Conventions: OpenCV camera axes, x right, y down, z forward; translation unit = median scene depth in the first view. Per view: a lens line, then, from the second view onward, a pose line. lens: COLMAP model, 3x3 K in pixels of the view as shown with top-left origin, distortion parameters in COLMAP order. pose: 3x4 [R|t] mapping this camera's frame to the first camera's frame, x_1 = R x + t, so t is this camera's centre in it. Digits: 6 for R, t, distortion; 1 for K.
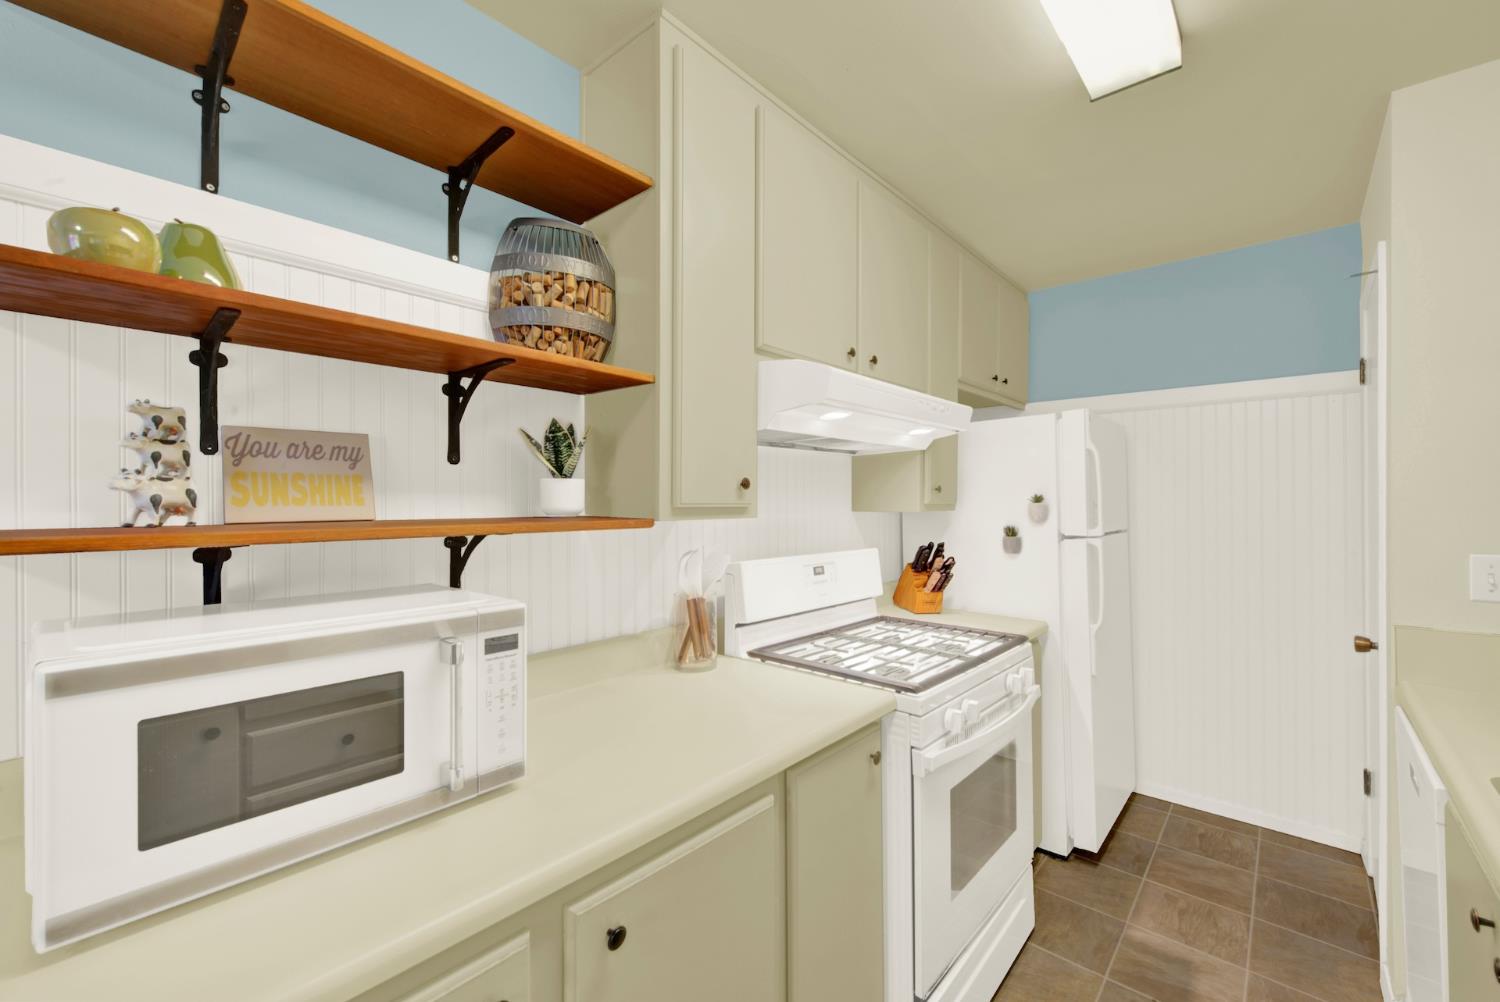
lens RADIAL K [[612.1, 0, 757.6], [0, 612.1, 496.2], [0, 0, 1]] dist [0.001639, -0.002177]
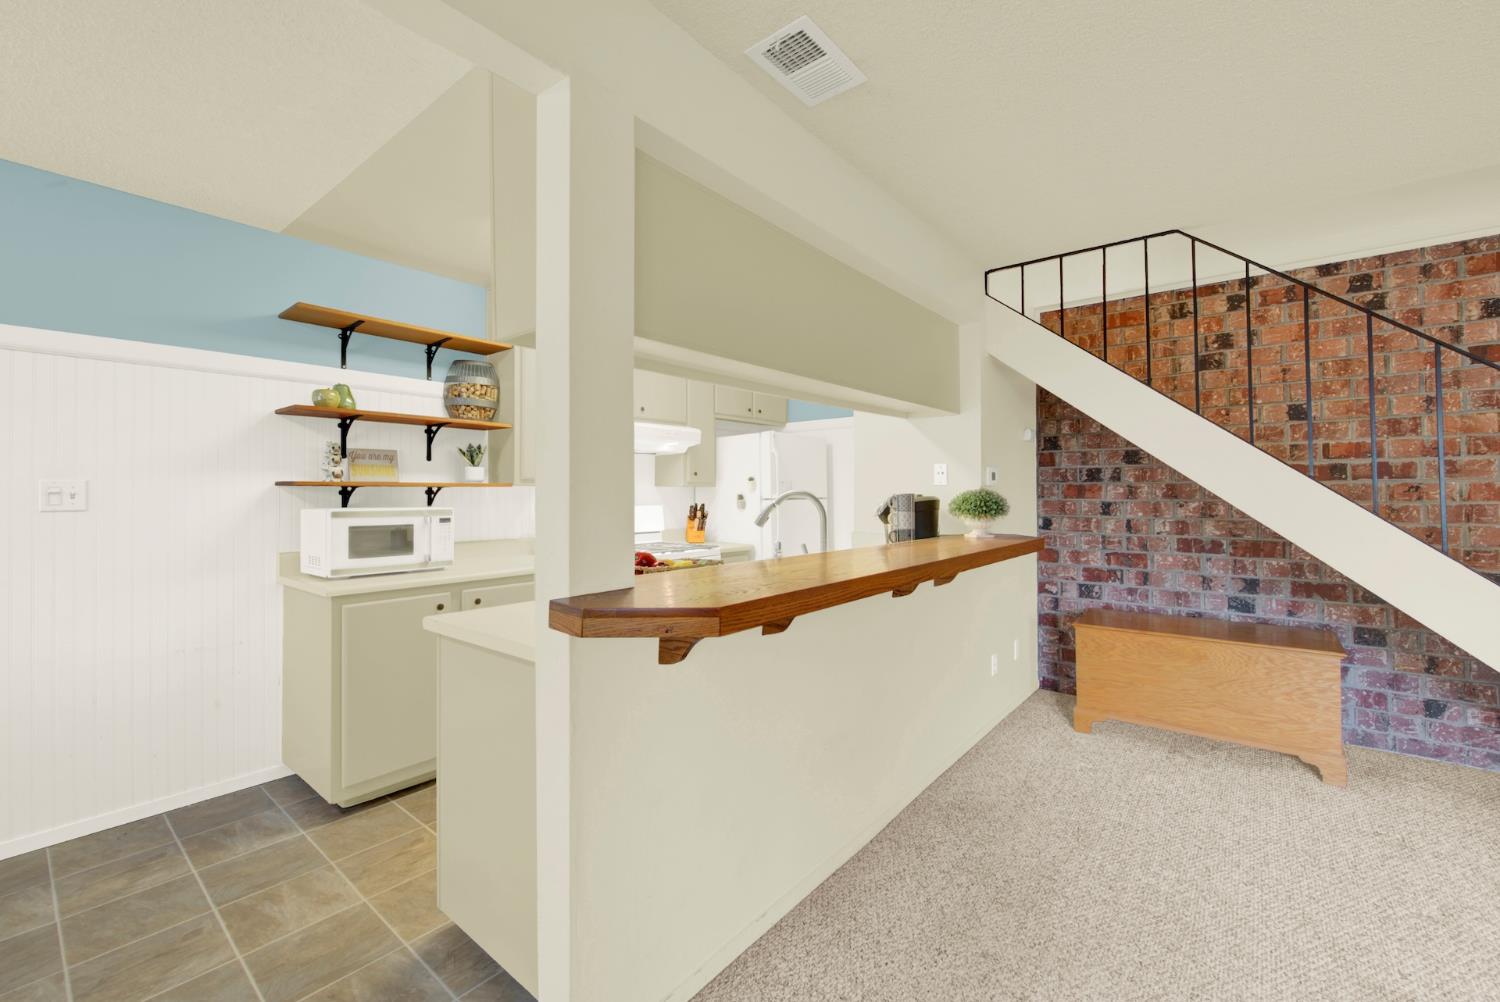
lens RADIAL K [[612.1, 0, 763.0], [0, 612.1, 490.1], [0, 0, 1]] dist [0.001639, -0.002177]
pose [[0.999063, -0.002333, 0.043227, 0.438952], [0.002297, 0.999997, 0.000878, 0.038557], [-0.043229, -0.000778, 0.999065, -0.902367]]
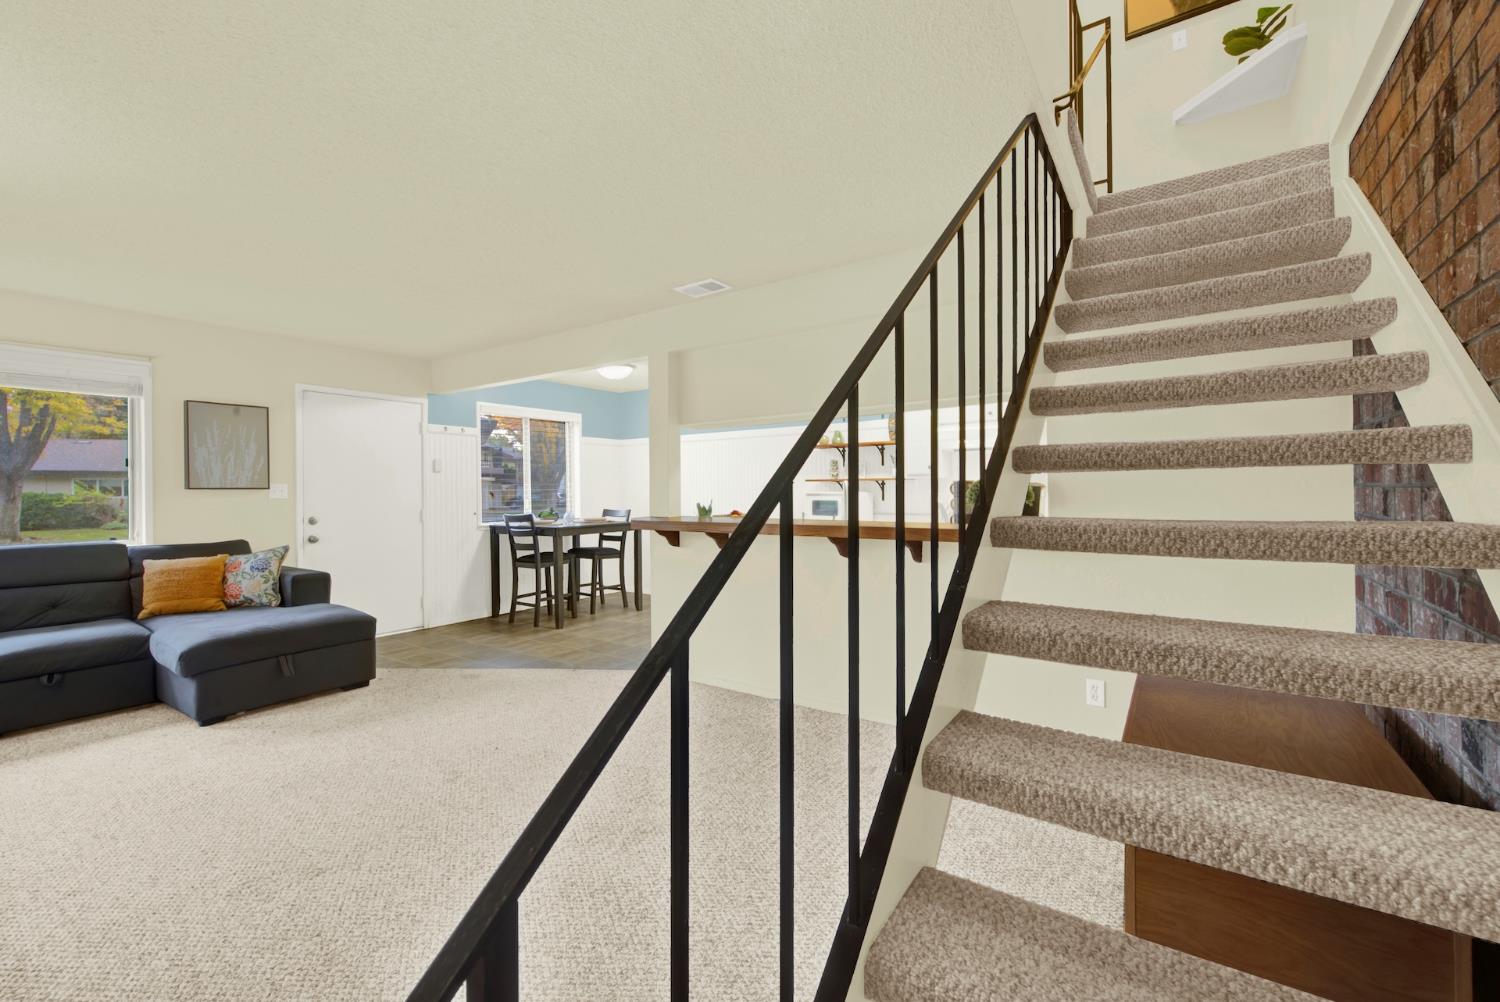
lens RADIAL K [[612.1, 0, 764.1], [0, 612.1, 489.4], [0, 0, 1]] dist [0.001639, -0.002177]
pose [[0.124004, -0.001922, -0.992280, 2.174544], [0.013622, 0.999907, -0.000235, 0.059912], [0.992188, -0.013488, 0.124019, -0.213804]]
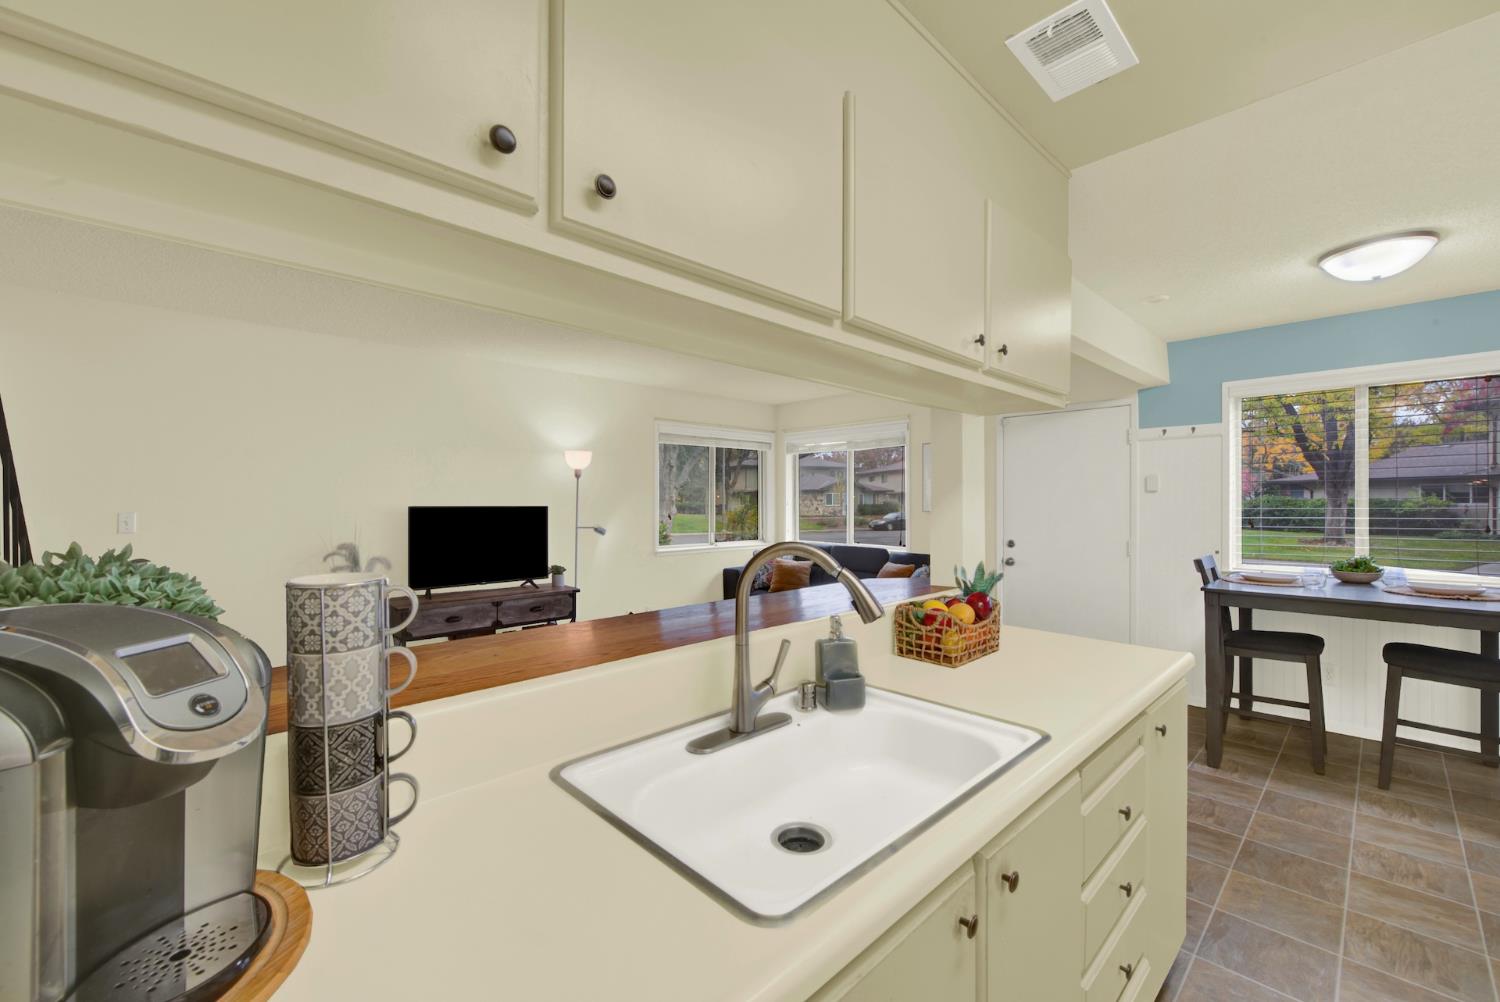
lens RADIAL K [[612.1, 0, 752.9], [0, 612.1, 497.4], [0, 0, 1]] dist [0.001639, -0.002177]
pose [[-0.996856, 0.004626, 0.079104, 0.550285], [0.003764, 0.999932, -0.011047, 0.000355], [-0.079149, -0.010714, -0.996805, 0.772788]]
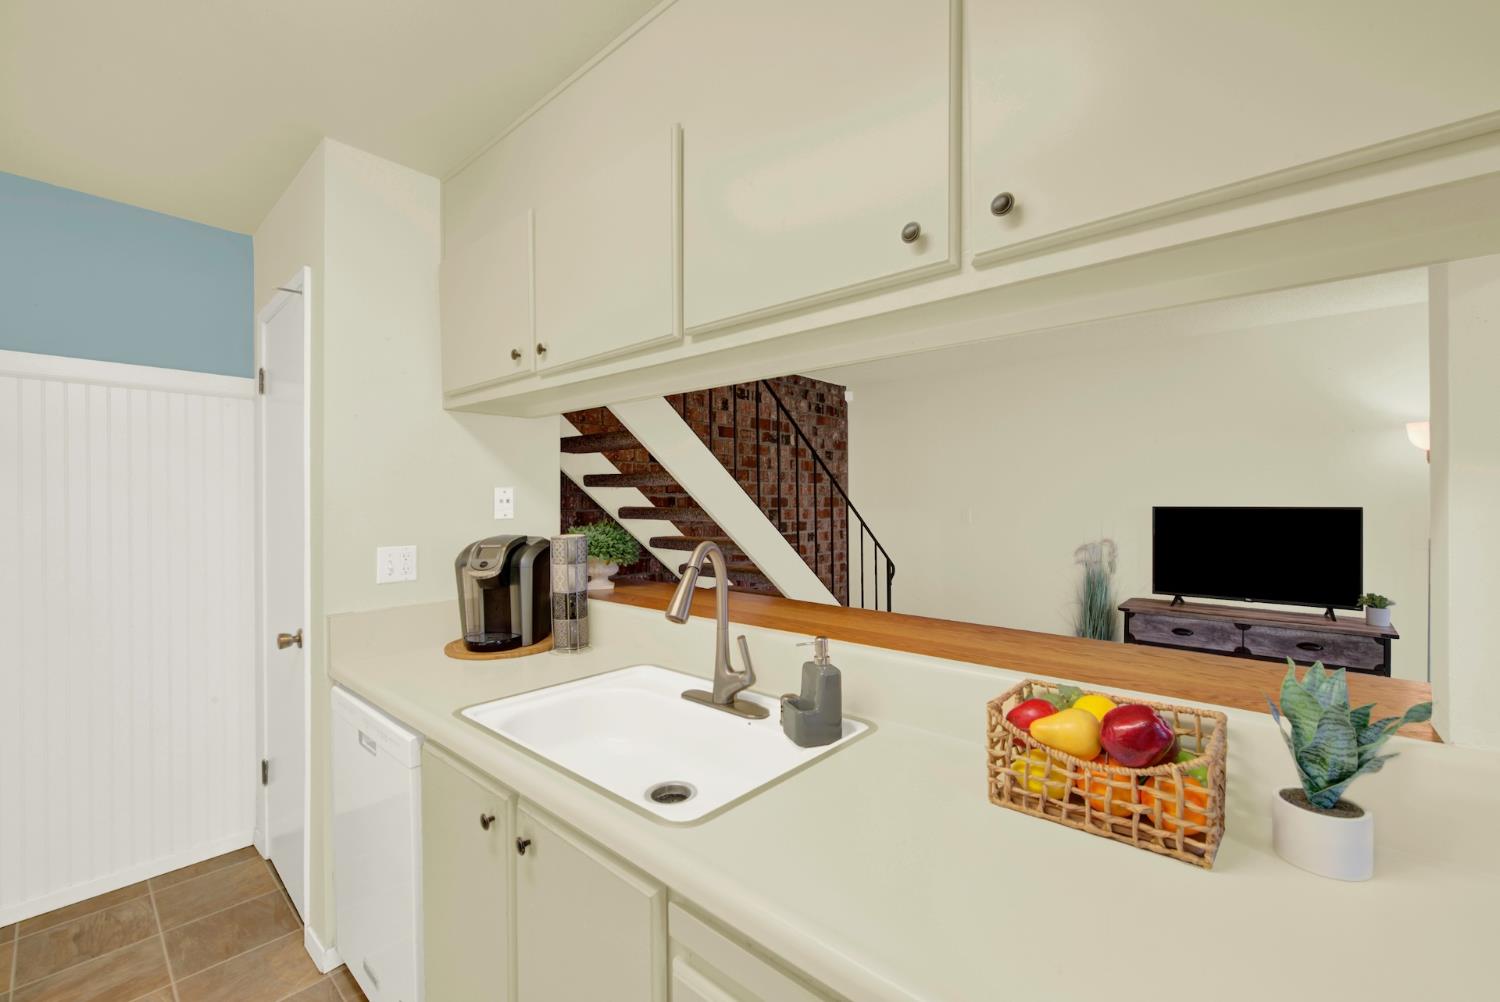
lens RADIAL K [[612.1, 0, 755.5], [0, 612.1, 503.4], [0, 0, 1]] dist [0.001639, -0.002177]
pose [[0.004464, -0.000357, 0.999990, -0.051927], [-0.003613, 0.999993, 0.000373, 0.001366], [-0.999984, -0.003614, 0.004462, 0.153780]]
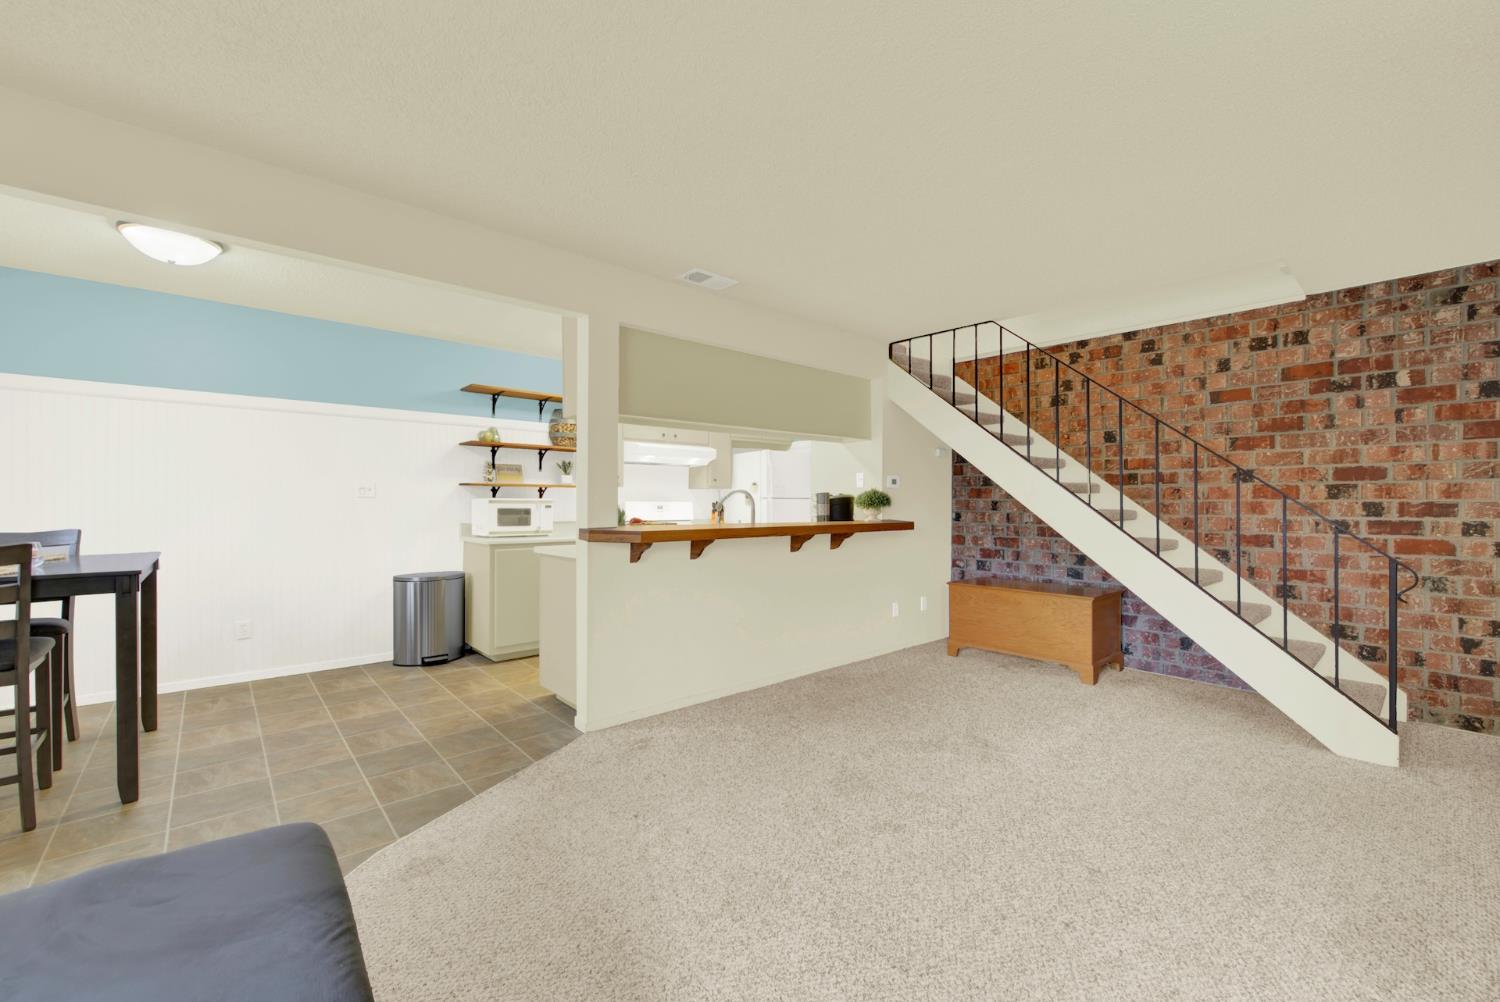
lens RADIAL K [[612.1, 0, 760.1], [0, 612.1, 505.5], [0, 0, 1]] dist [0.001639, -0.002177]
pose [[0.992437, 0.006024, -0.122605, 0.848924], [-0.004629, 0.999921, 0.011664, 0.069079], [0.122666, -0.011008, 0.992387, -1.670499]]
